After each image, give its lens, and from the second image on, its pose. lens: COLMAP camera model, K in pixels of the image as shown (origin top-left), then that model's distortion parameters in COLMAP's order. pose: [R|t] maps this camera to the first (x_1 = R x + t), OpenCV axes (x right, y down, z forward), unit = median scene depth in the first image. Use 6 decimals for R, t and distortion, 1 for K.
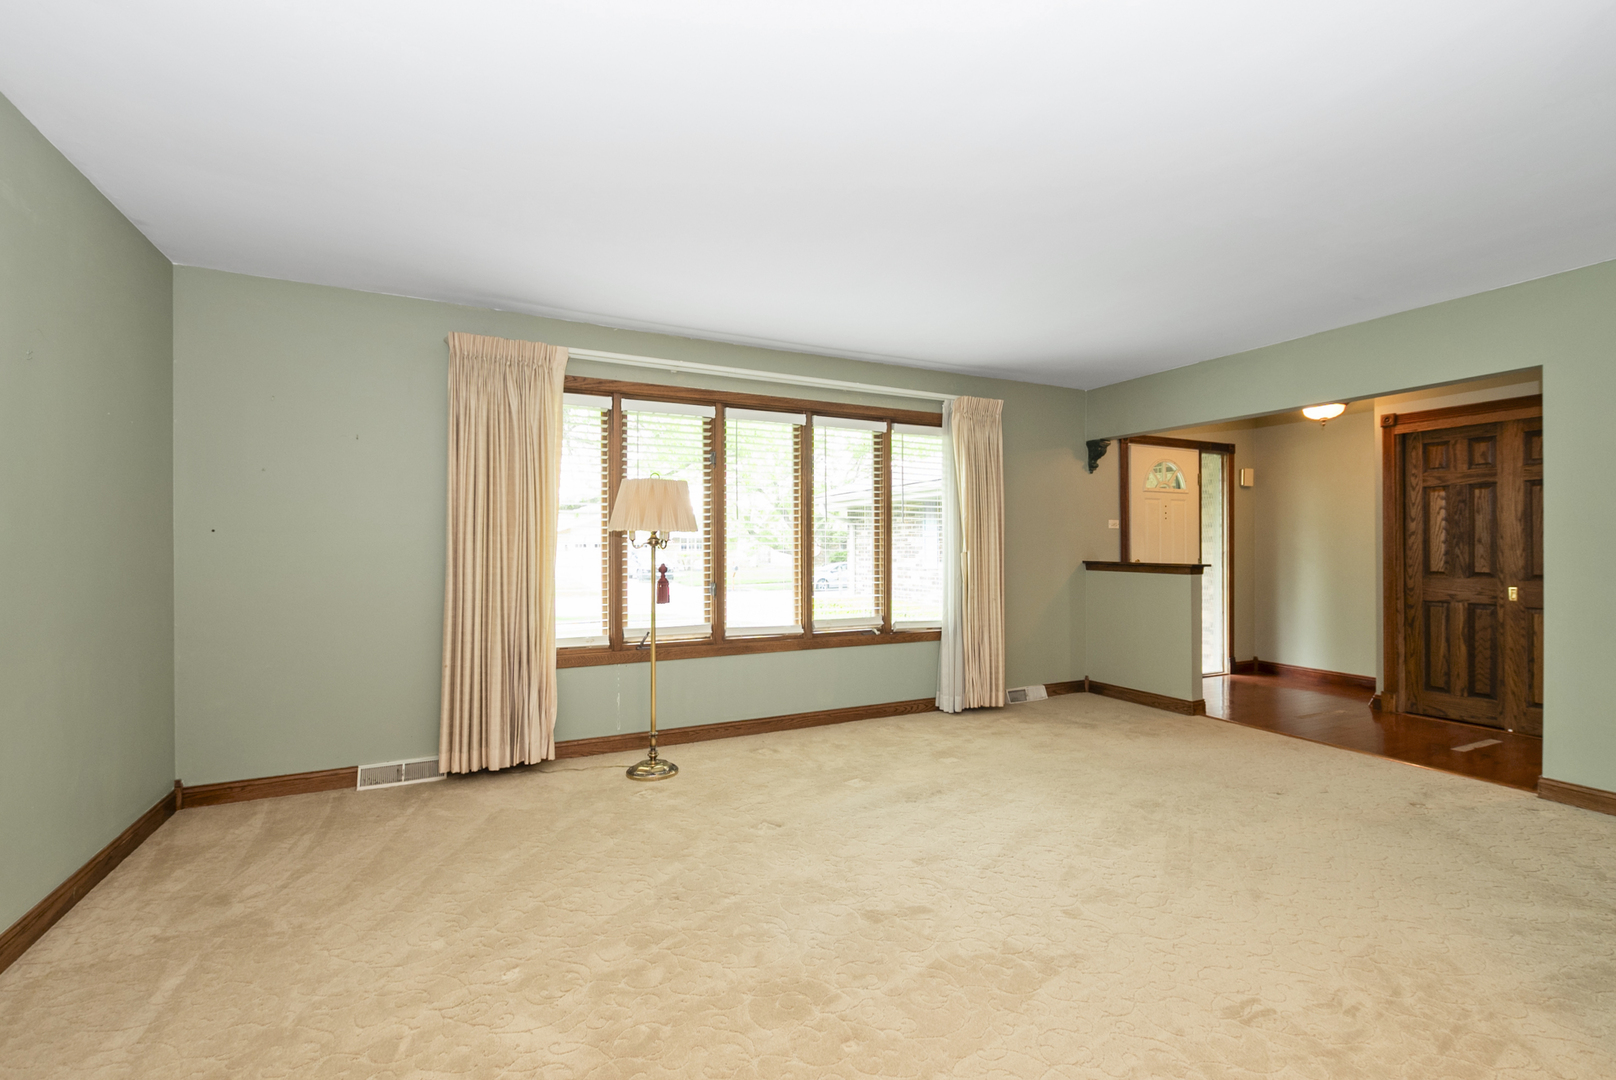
lens RADIAL K [[727.1, 0, 802.5], [0, 727.1, 549.7], [0, 0, 1]] dist [0.003167, 0.000193]
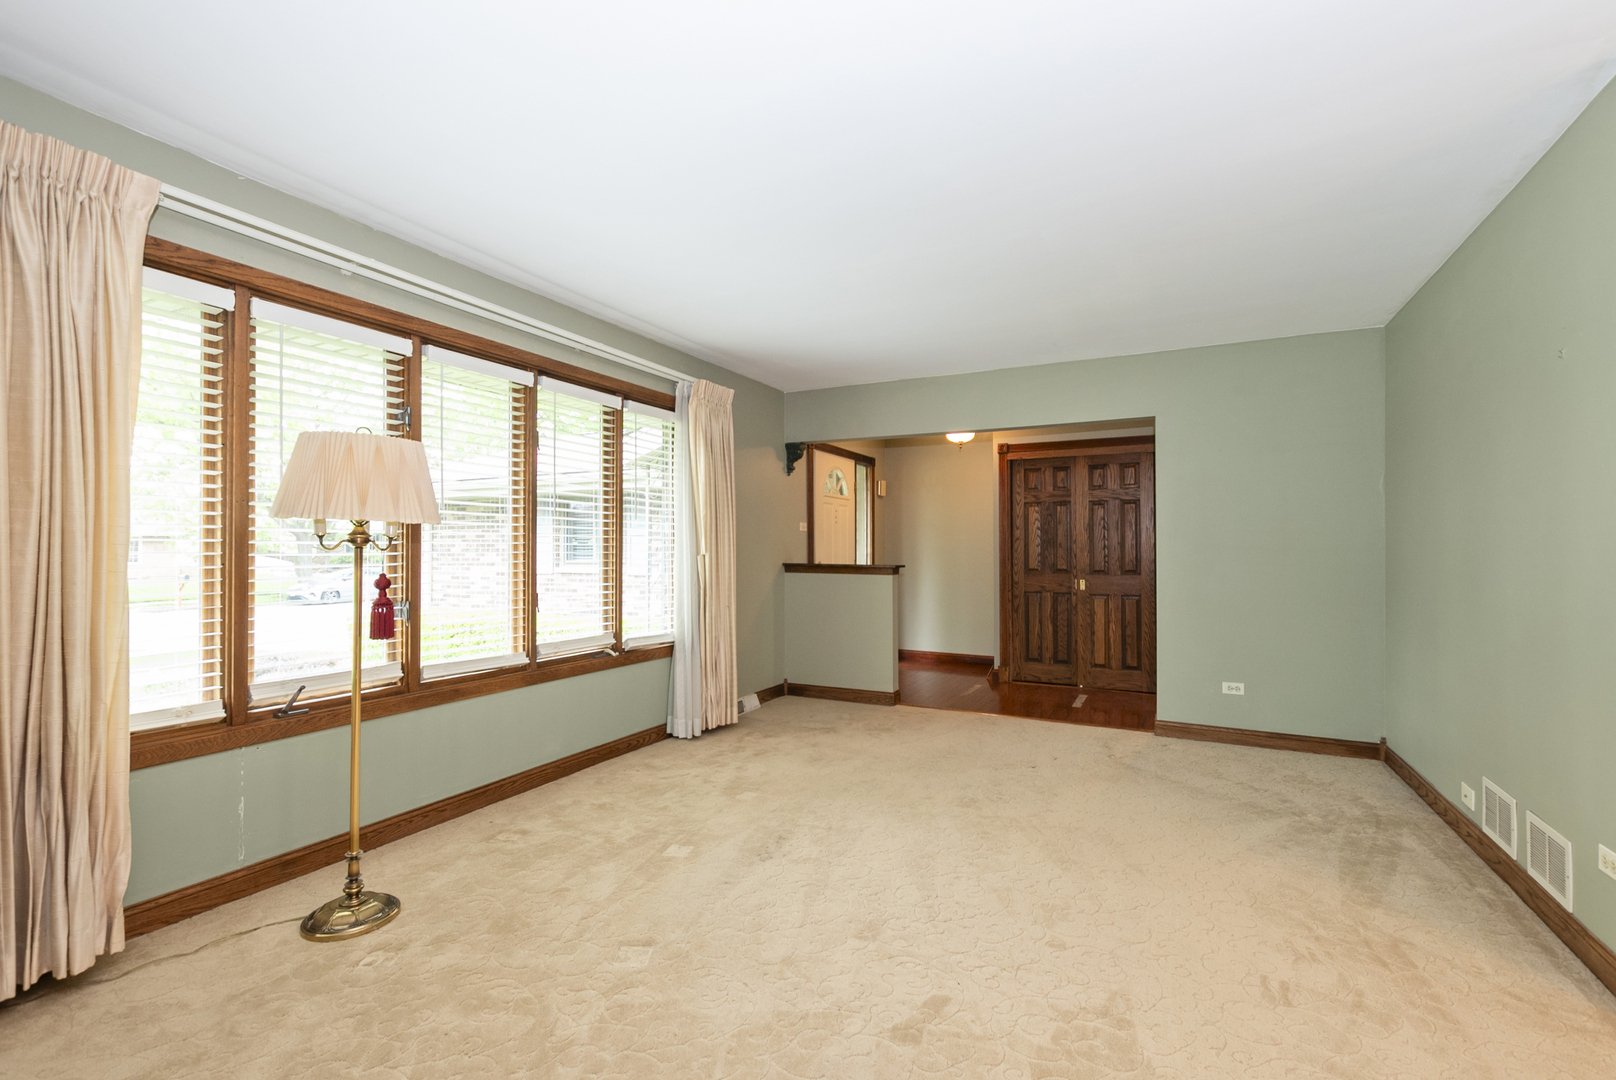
lens RADIAL K [[724.6, 0, 816.2], [0, 724.6, 545.4], [0, 0, 1]] dist [0.011991, -0.006870]
pose [[0.792092, 0.005331, 0.610378, -0.224181], [0.000179, 0.999960, -0.008966, 0.000092], [-0.610402, 0.007211, 0.792059, 0.229166]]
